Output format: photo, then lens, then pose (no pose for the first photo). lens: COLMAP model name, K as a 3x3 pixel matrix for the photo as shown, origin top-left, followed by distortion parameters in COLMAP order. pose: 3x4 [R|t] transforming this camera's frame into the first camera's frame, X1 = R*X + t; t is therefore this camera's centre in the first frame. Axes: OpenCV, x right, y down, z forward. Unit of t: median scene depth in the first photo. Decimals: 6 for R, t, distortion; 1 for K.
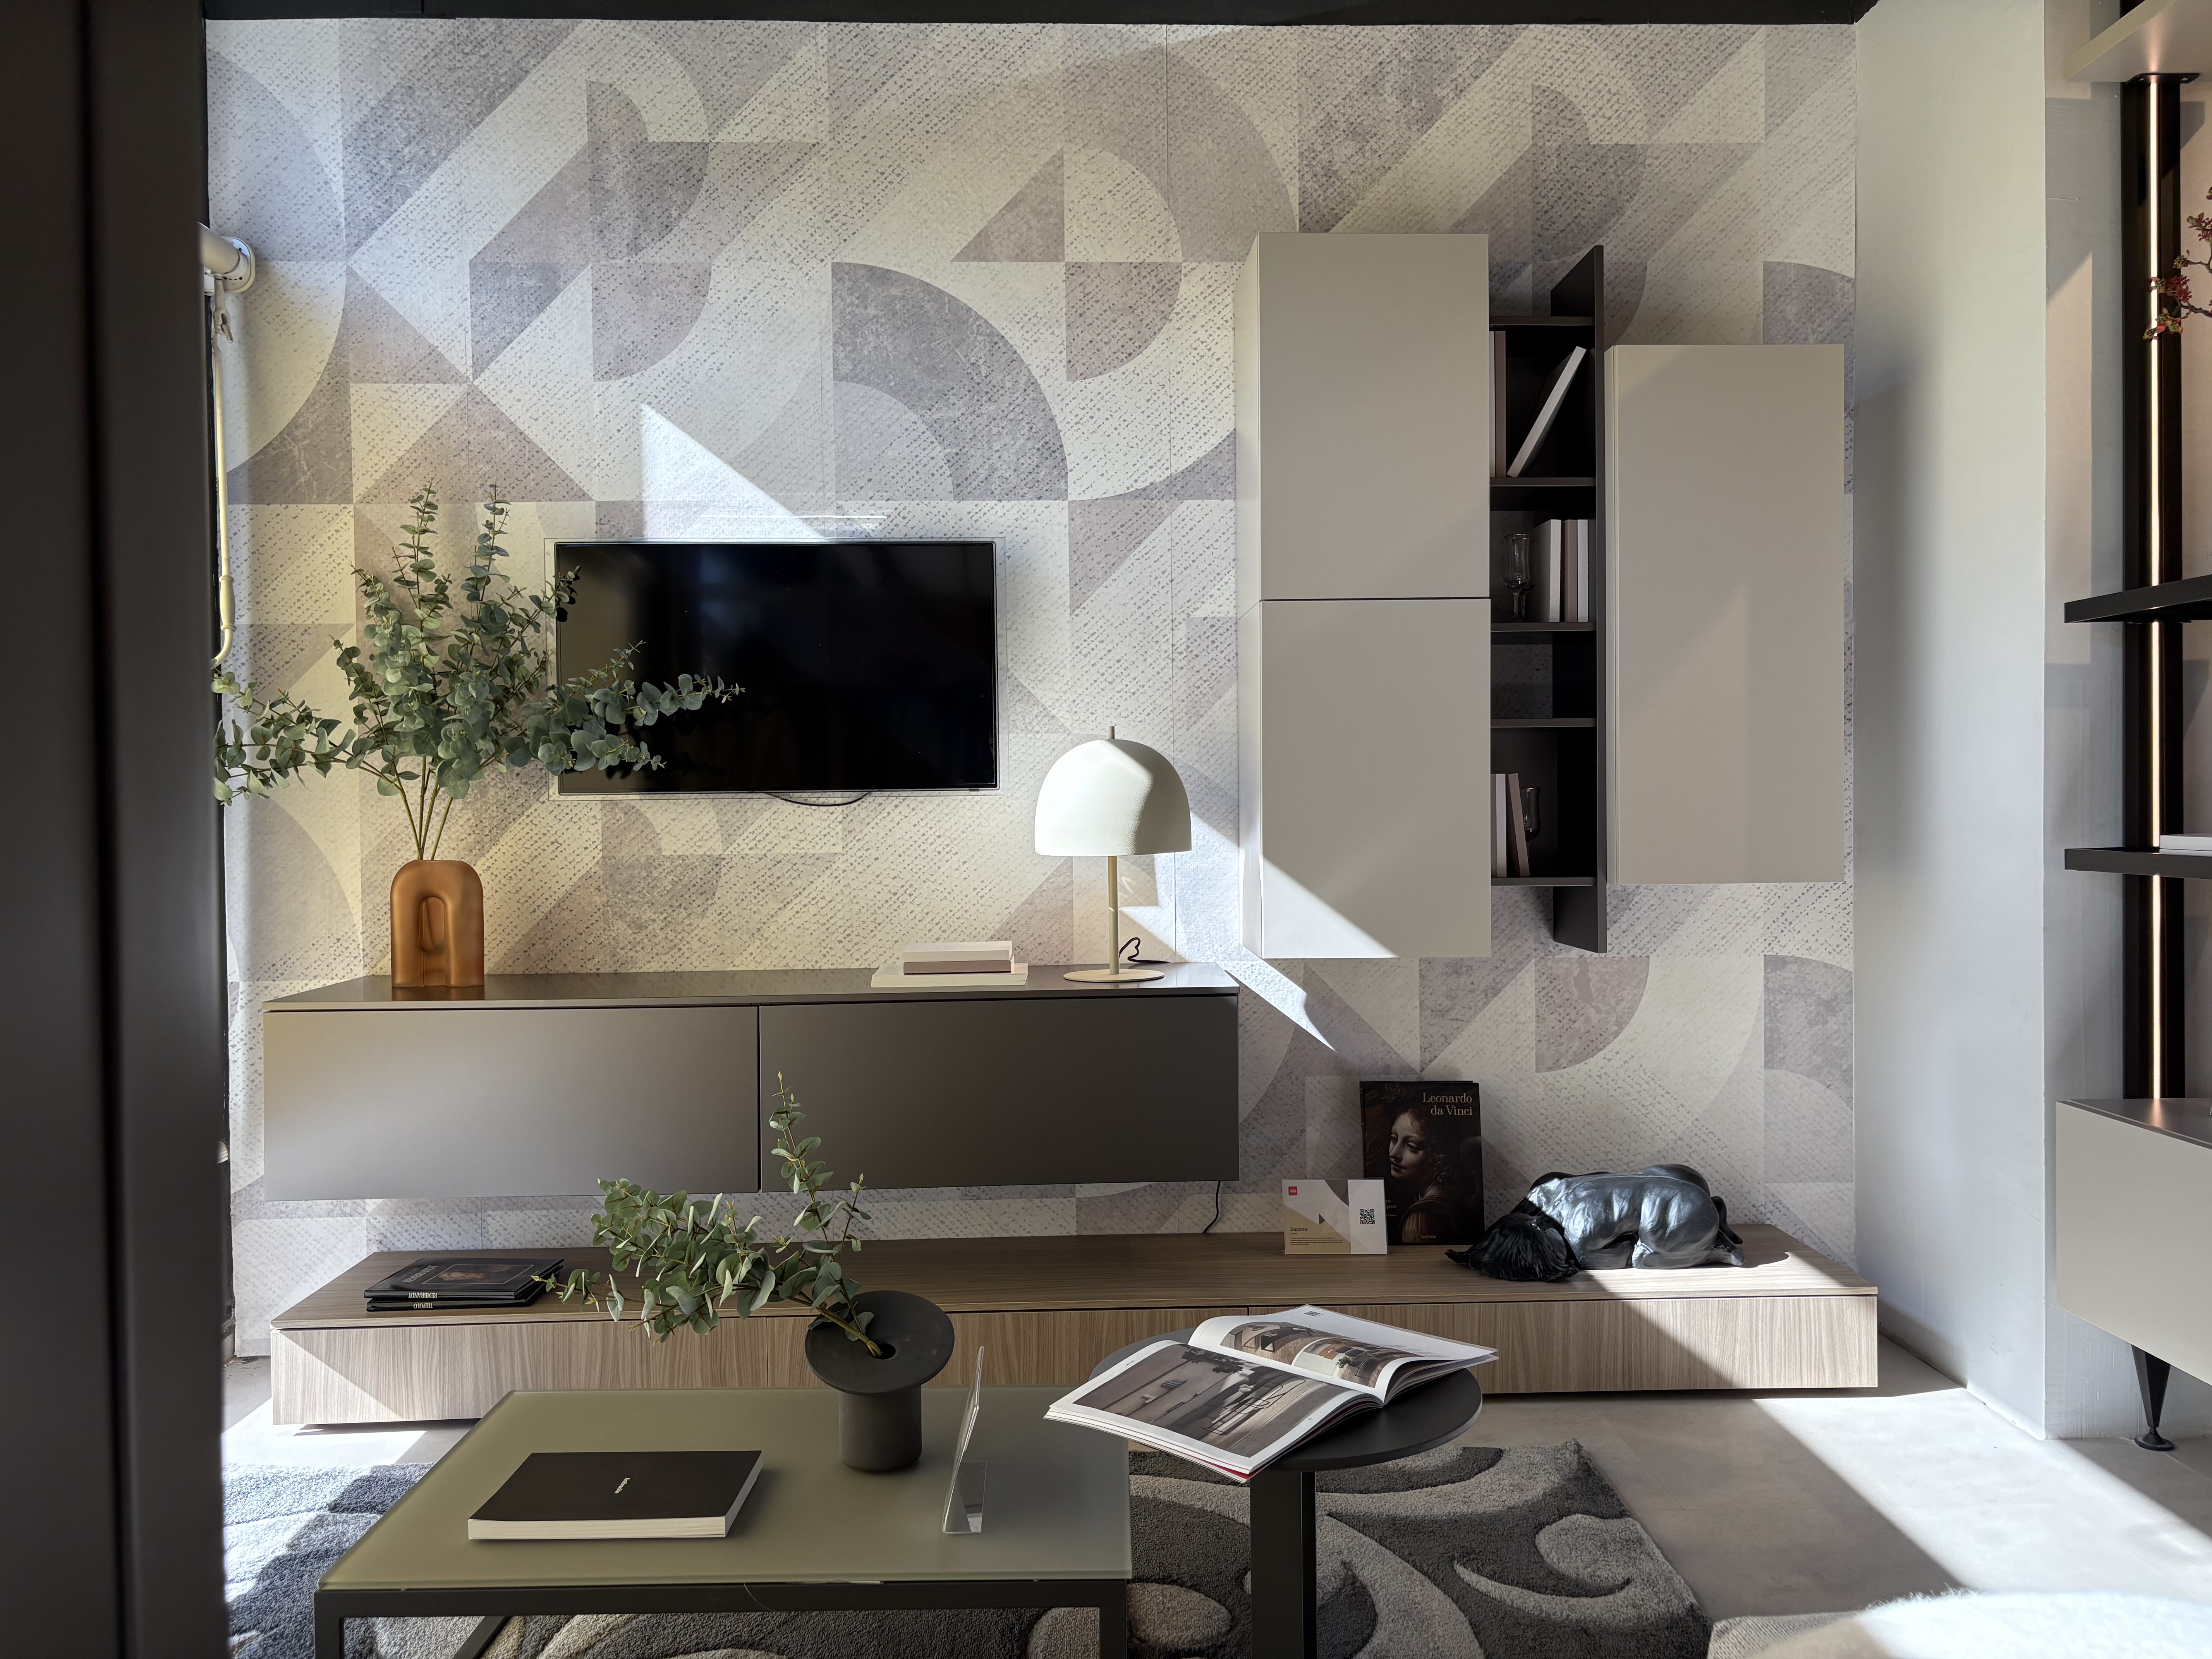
lens RADIAL K [[1623.4, 0, 1106.4], [0, 1623.4, 846.7], [0, 0, 1]] dist [0.015057, -0.005321]
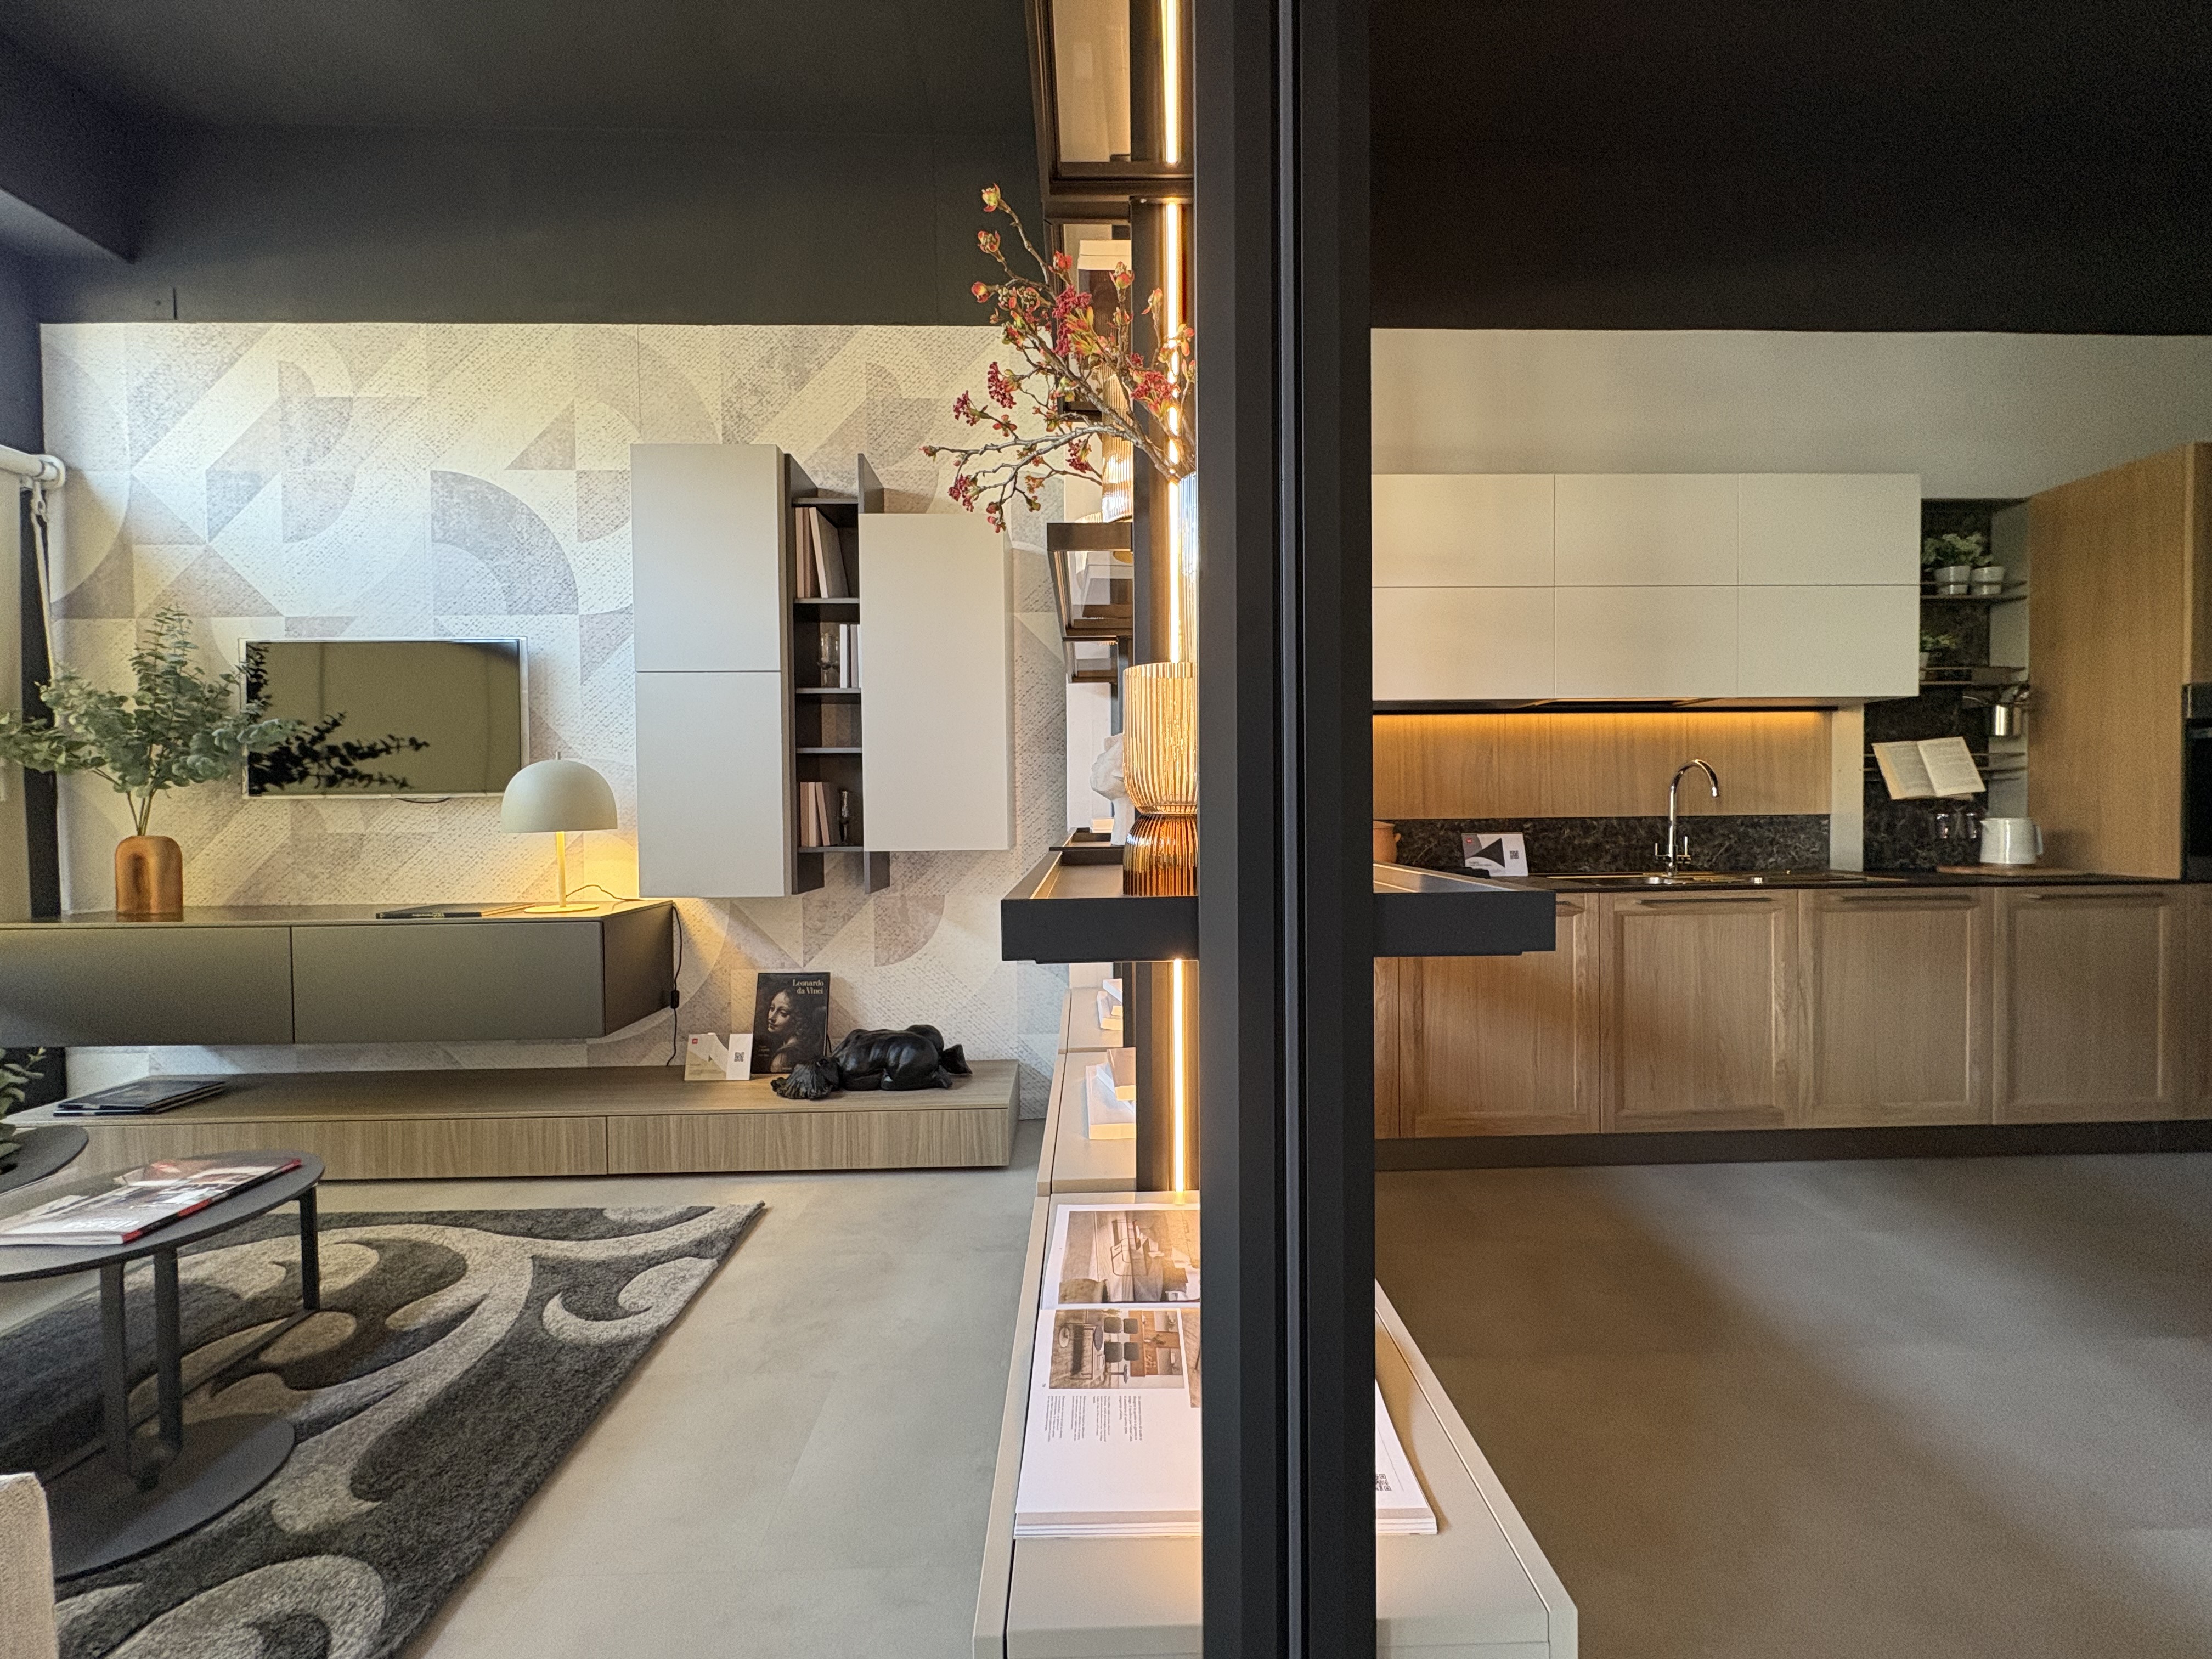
lens RADIAL K [[903.4, 0, 1111.9], [0, 903.4, 820.9], [0, 0, 1]] dist [-0.002412, -0.000374]
pose [[0.999998, 0.000681, -0.001986, 0.515467], [-0.000683, 0.999999, -0.000826, -0.007159], [0.001986, 0.000827, 0.999998, 0.097294]]
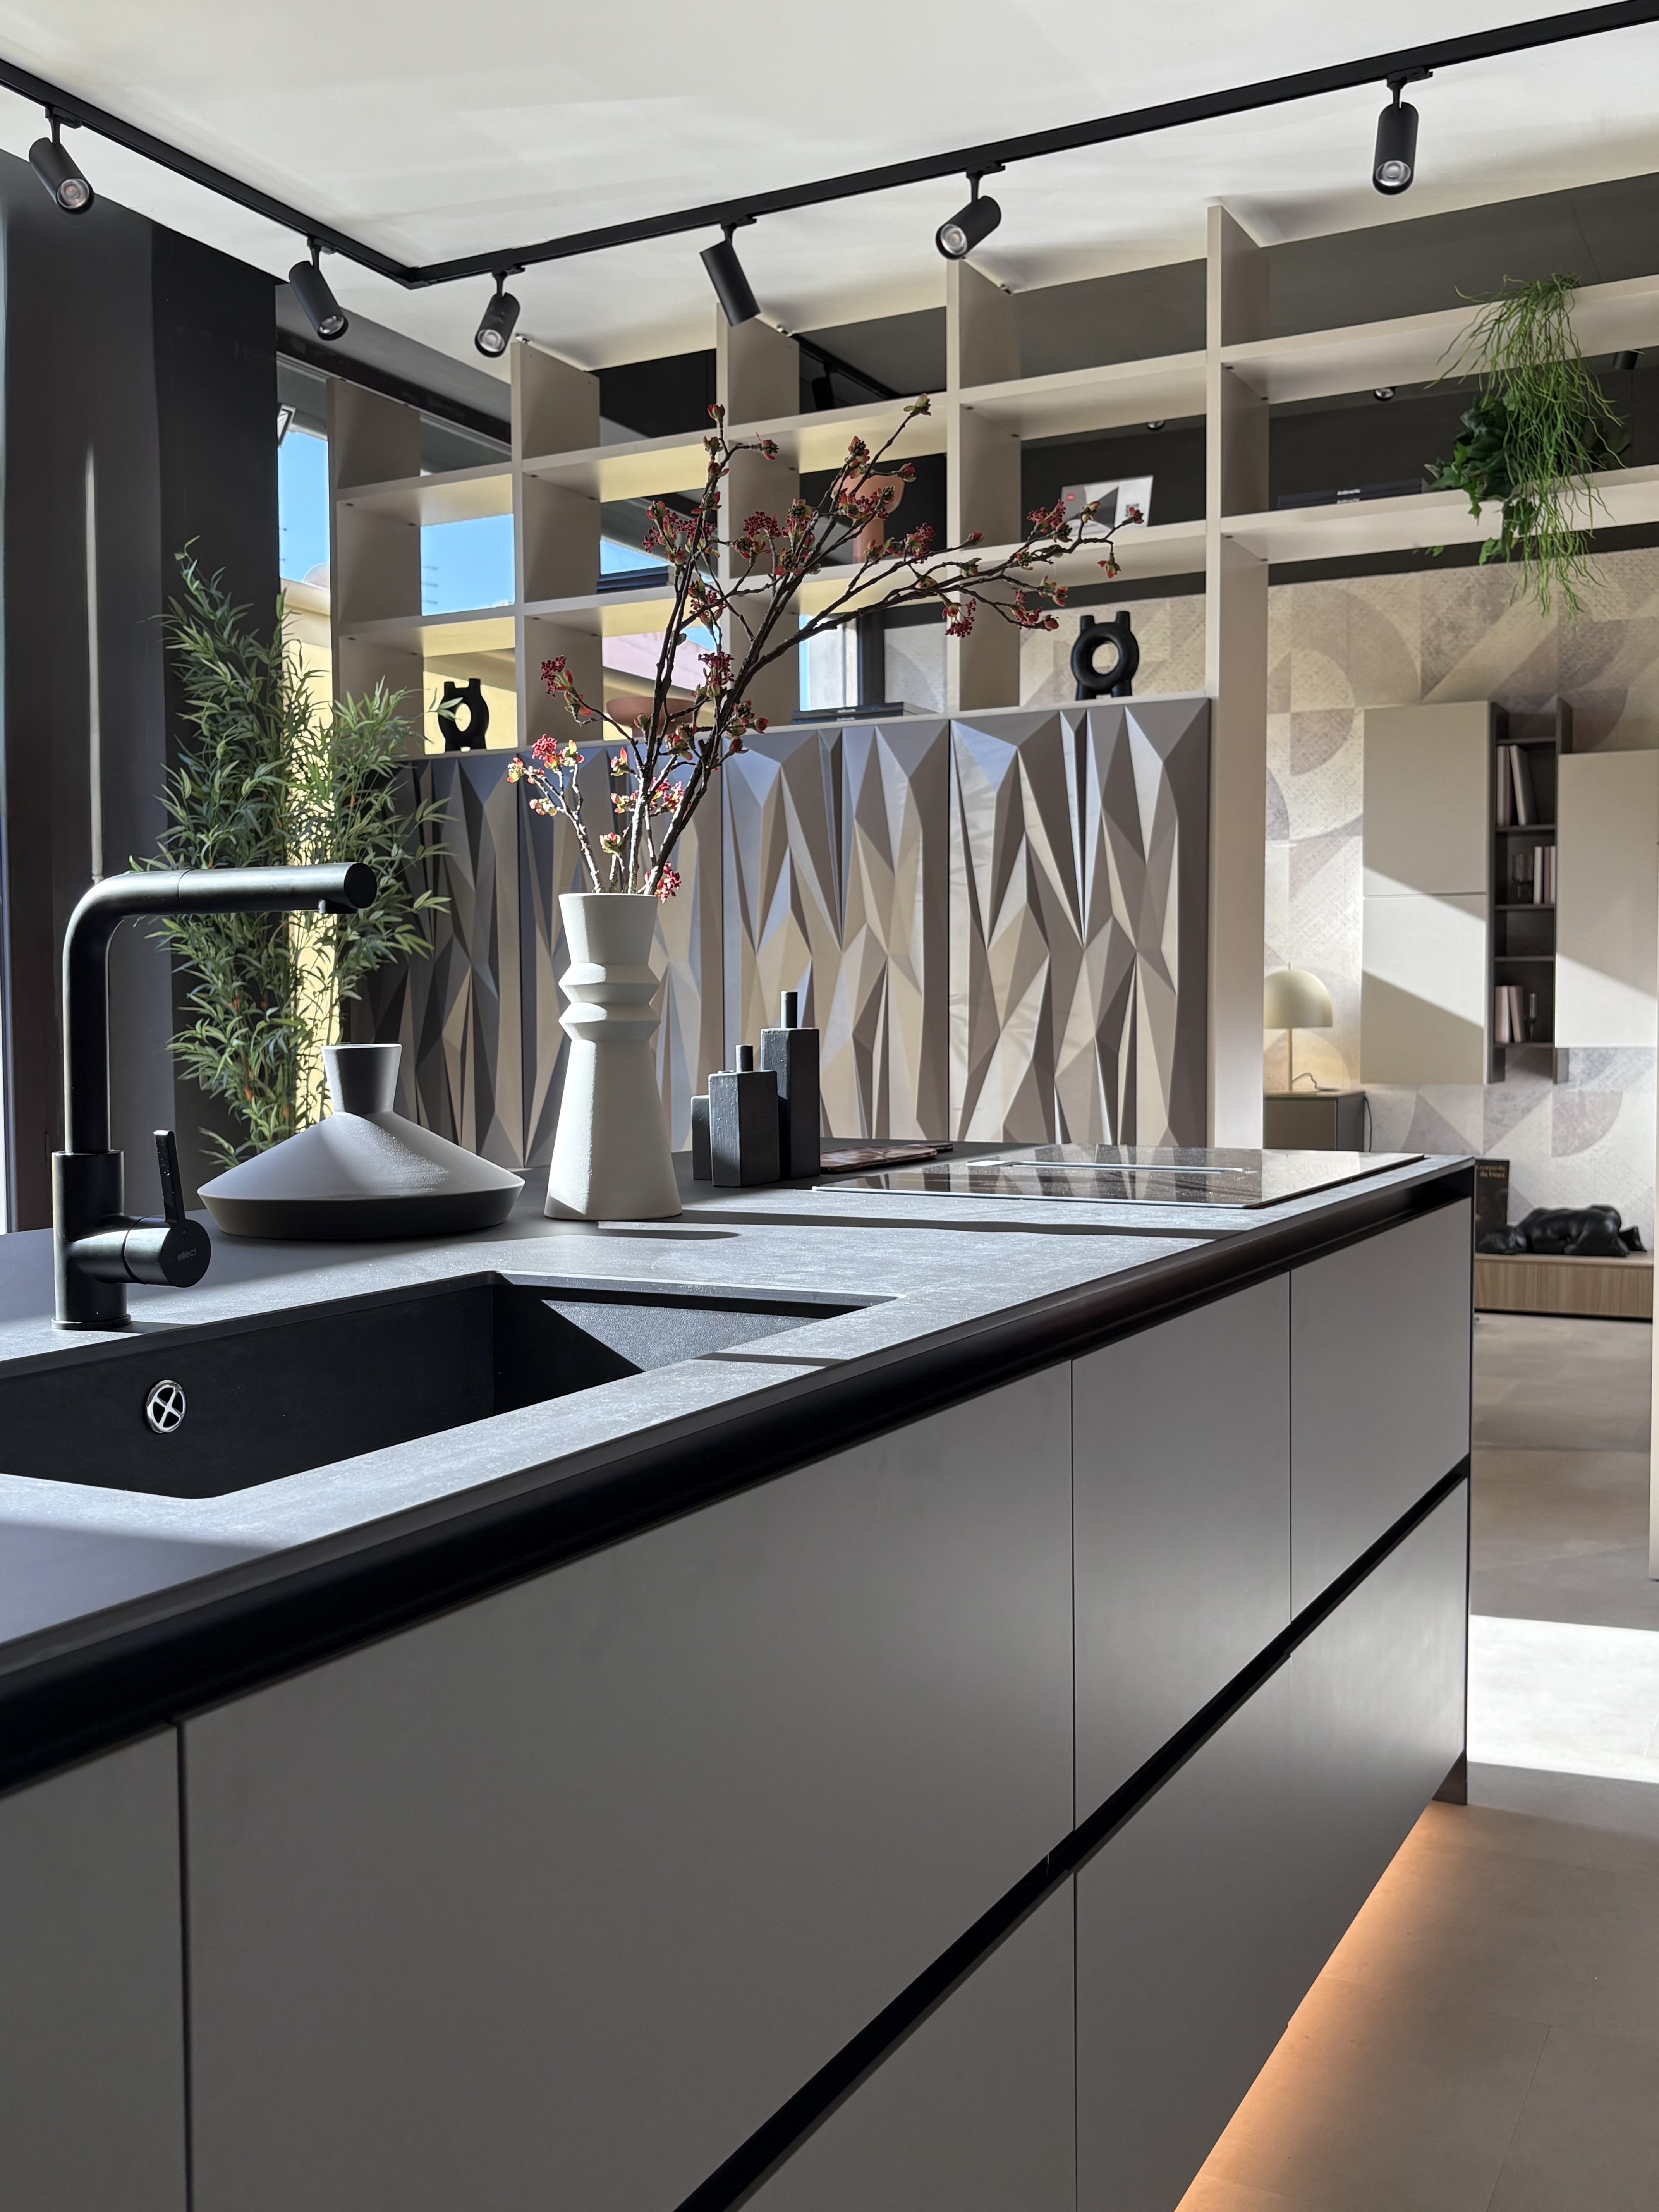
lens RADIAL K [[2056.1, 0, 823.9], [0, 2056.1, 1124.5], [0, 0, 1]] dist [0.018634, 0.000000]
pose [[0.874967, 0.029824, -0.483263, 0.664619], [-0.010863, 0.999059, 0.041988, 0.019711], [0.484060, -0.031488, 0.874468, -1.346652]]
